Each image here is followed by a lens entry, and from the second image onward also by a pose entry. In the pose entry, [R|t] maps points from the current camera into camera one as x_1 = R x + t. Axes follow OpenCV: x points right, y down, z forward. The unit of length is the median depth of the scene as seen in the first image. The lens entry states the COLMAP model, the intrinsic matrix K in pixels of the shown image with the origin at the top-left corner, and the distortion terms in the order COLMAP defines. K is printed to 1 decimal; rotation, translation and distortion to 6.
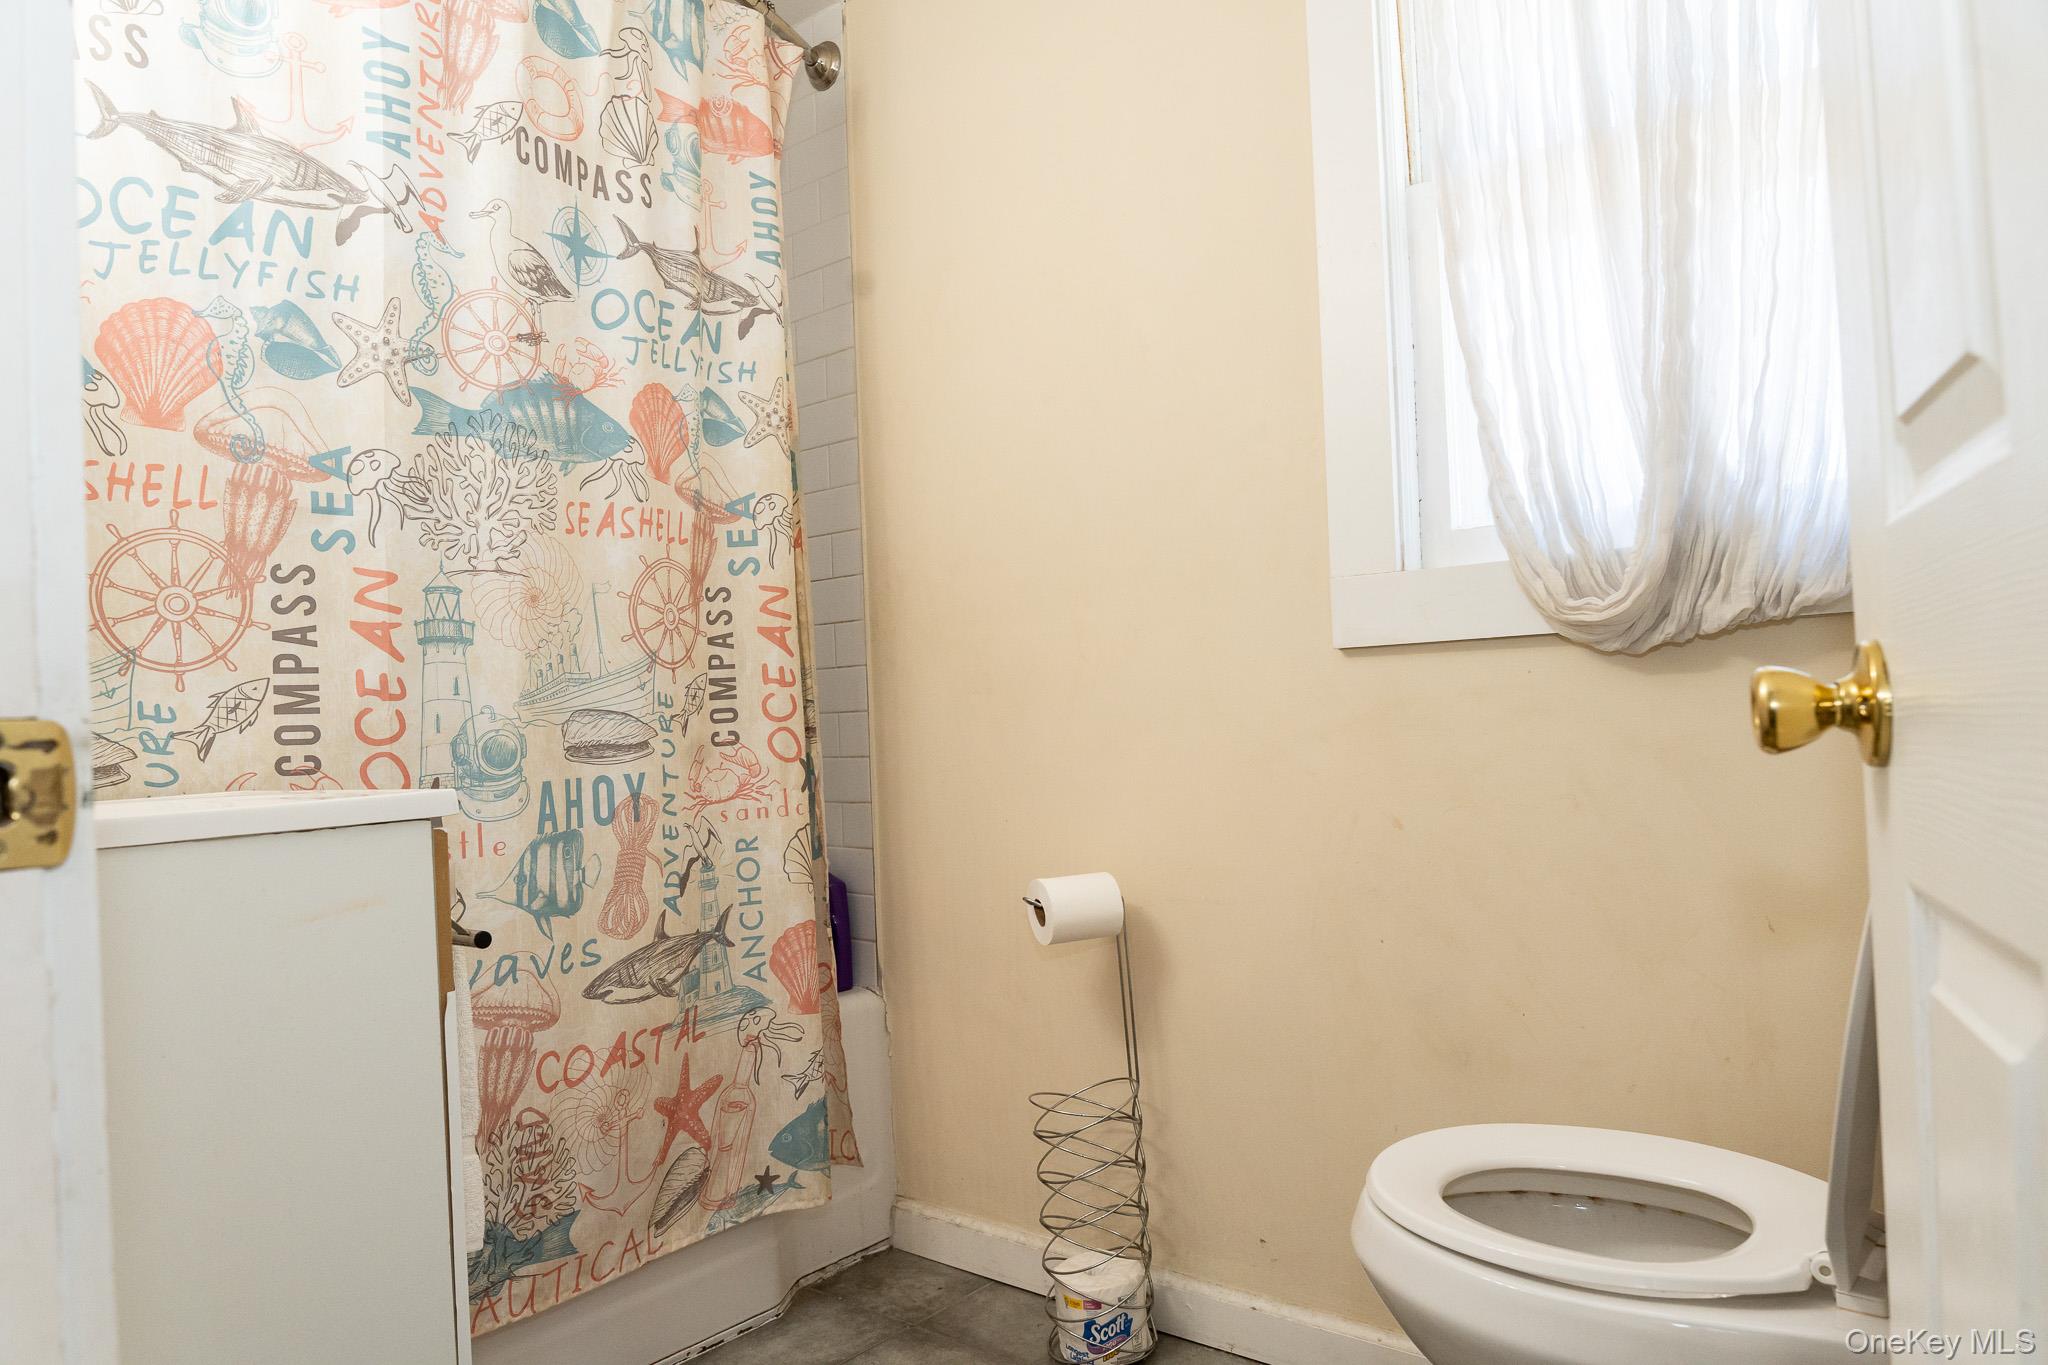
lens RADIAL K [[1354.9, 0, 1023.4], [0, 1354.9, 682.3], [0, 0, 1]] dist [-0.007968, -0.009410]
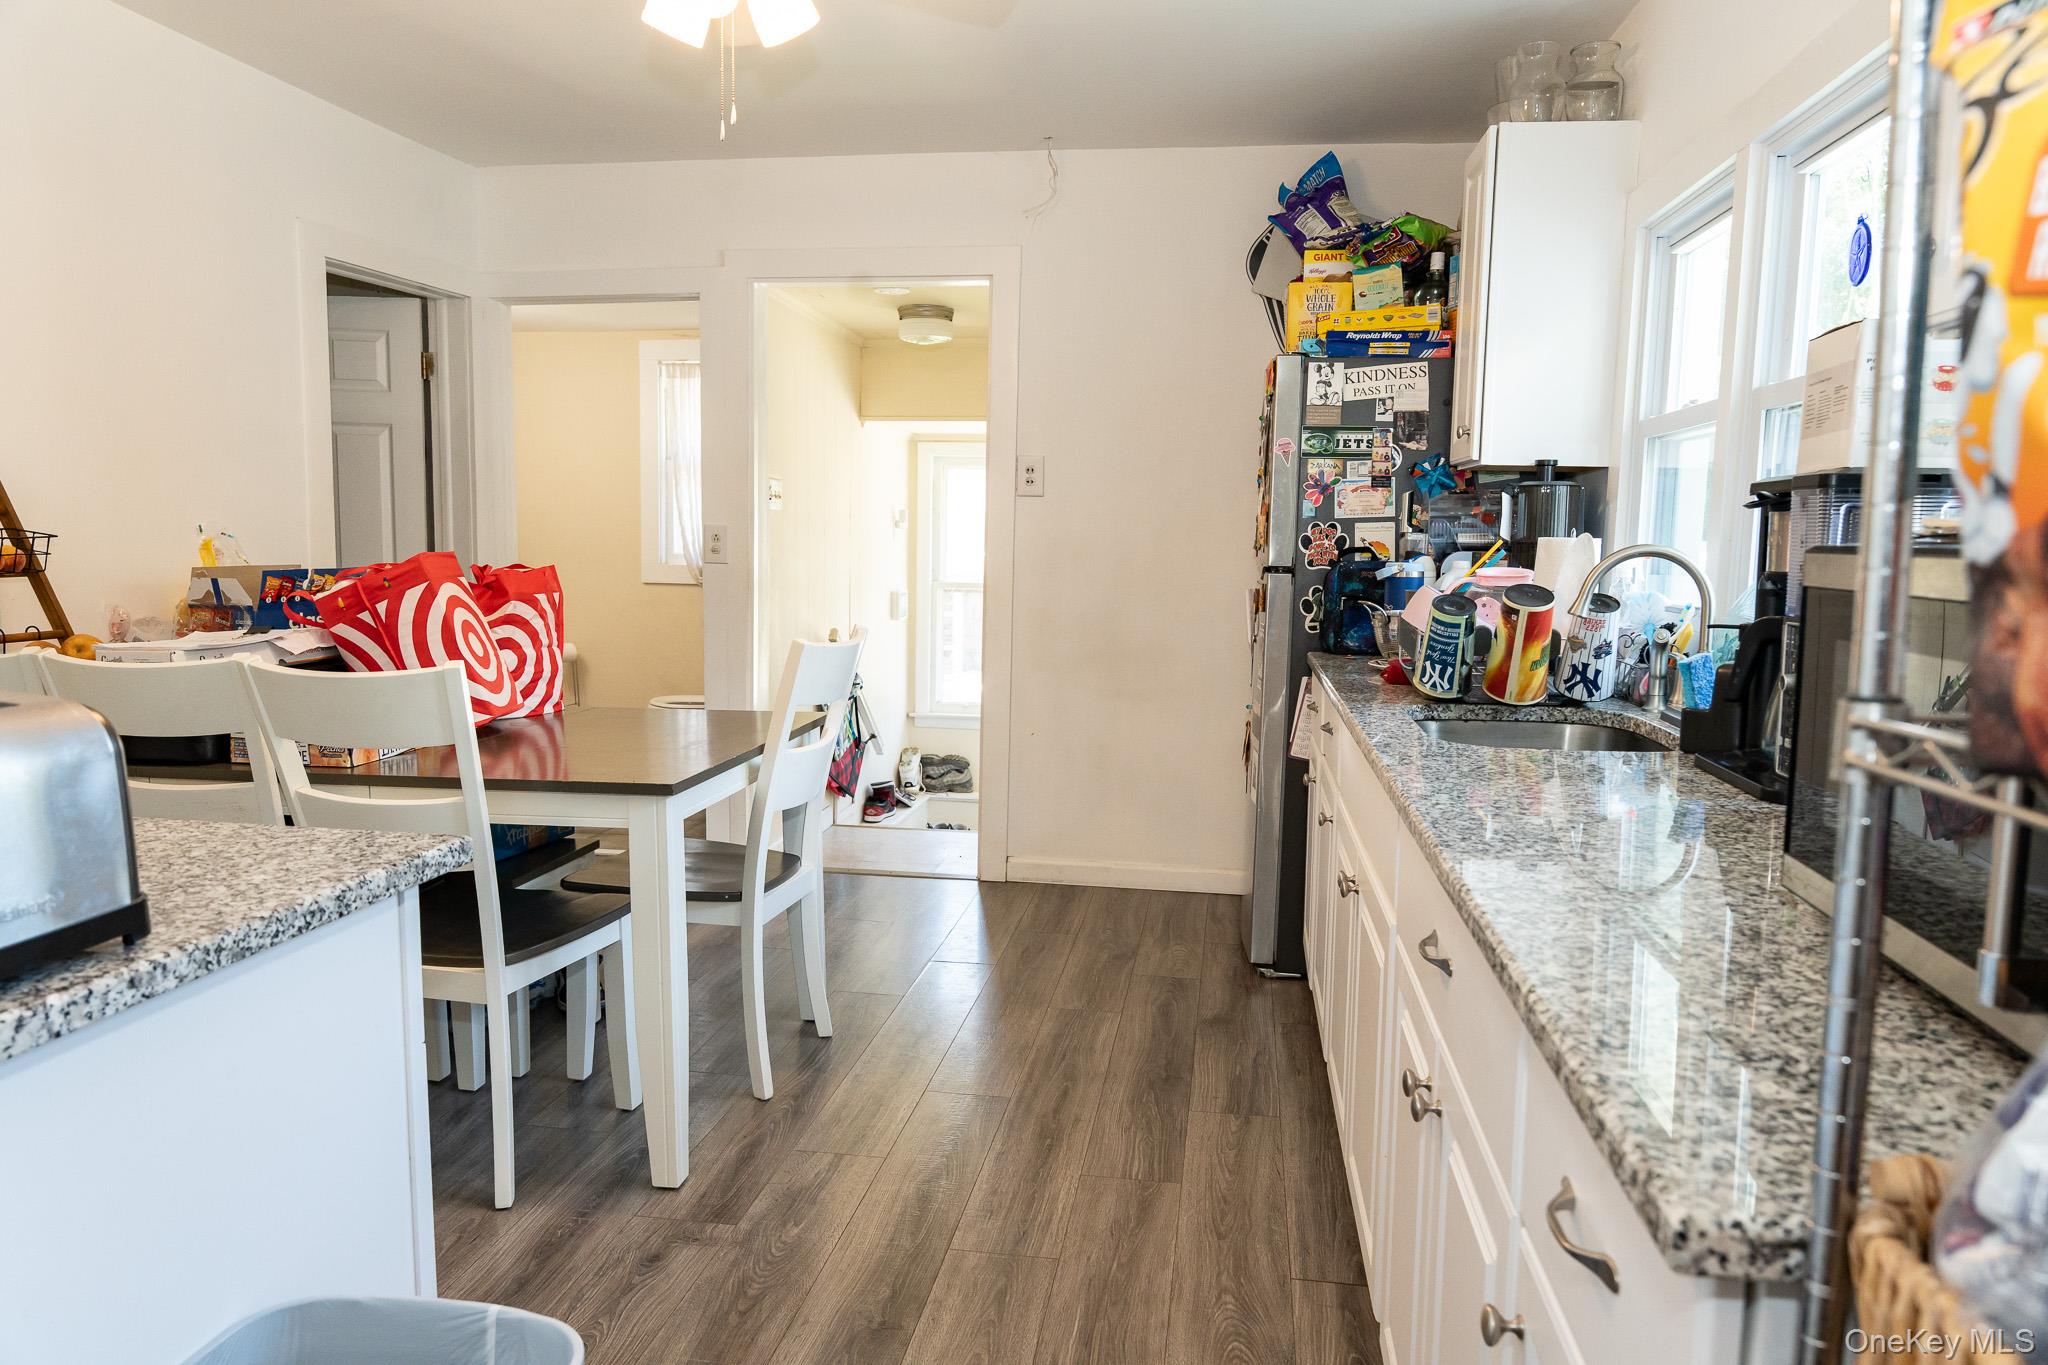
lens RADIAL K [[1354.9, 0, 1024.3], [0, 1354.9, 678.6], [0, 0, 1]] dist [-0.007968, -0.009410]
pose [[0.860527, 0.006084, 0.509369, -0.781338], [-0.064497, 0.993183, 0.097099, -0.198765], [-0.505306, -0.116410, 0.855053, -2.825489]]
